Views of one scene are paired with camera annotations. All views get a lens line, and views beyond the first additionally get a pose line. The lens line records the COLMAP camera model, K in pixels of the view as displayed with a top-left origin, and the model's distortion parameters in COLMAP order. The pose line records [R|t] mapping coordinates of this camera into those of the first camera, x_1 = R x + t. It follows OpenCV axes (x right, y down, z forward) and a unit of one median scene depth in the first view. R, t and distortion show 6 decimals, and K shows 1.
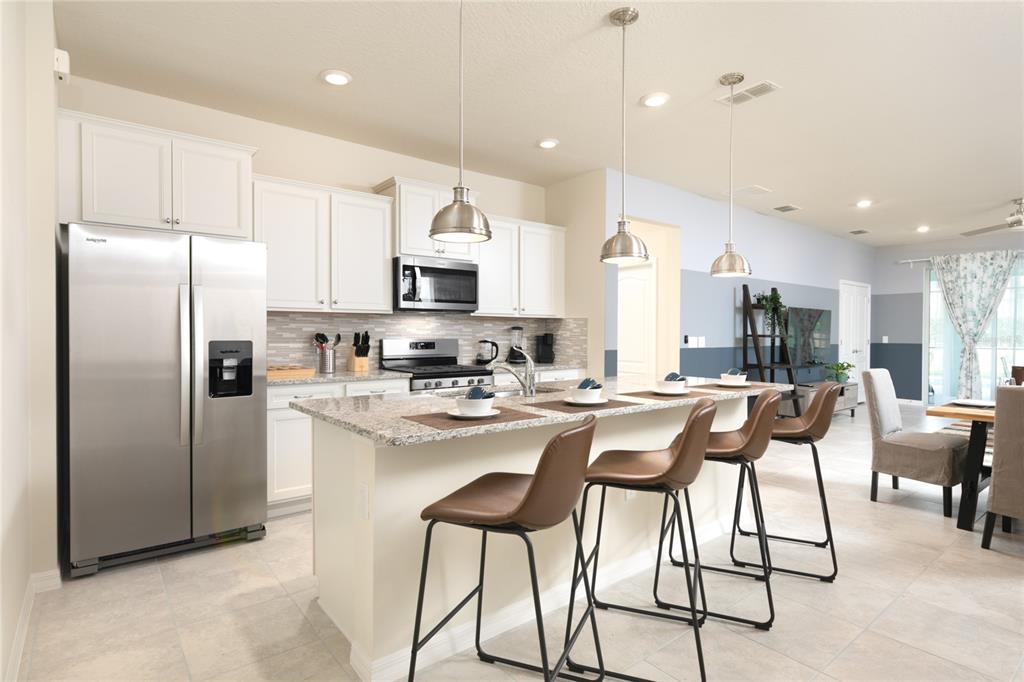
lens RADIAL K [[540.6, 0, 512.0], [0, 540.6, 341.0], [0, 0, 1]] dist [-0.003826, -0.000537]
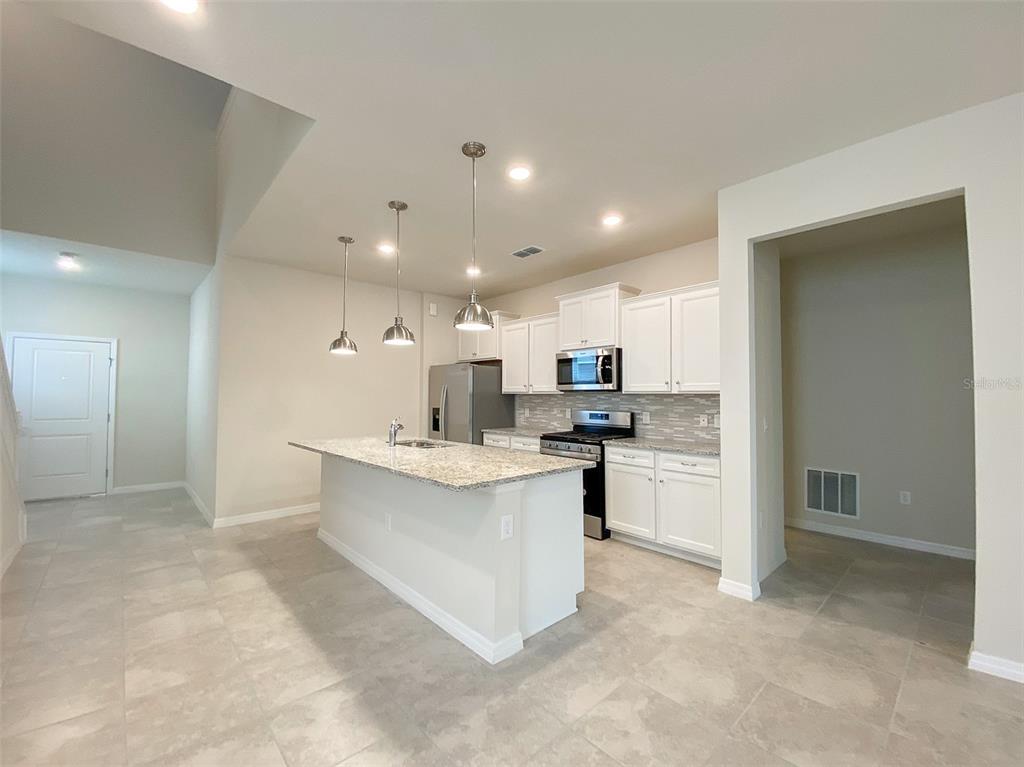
lens RADIAL K [[429.4, 0, 508.7], [0, 429.4, 363.9], [0, 0, 1]] dist [0.000744, -0.030088]
pose [[0.066313, -0.094502, -0.993314, 0.799576], [-0.030453, 0.994849, -0.096681, -0.011396], [0.997334, 0.036661, 0.063093, 0.719899]]
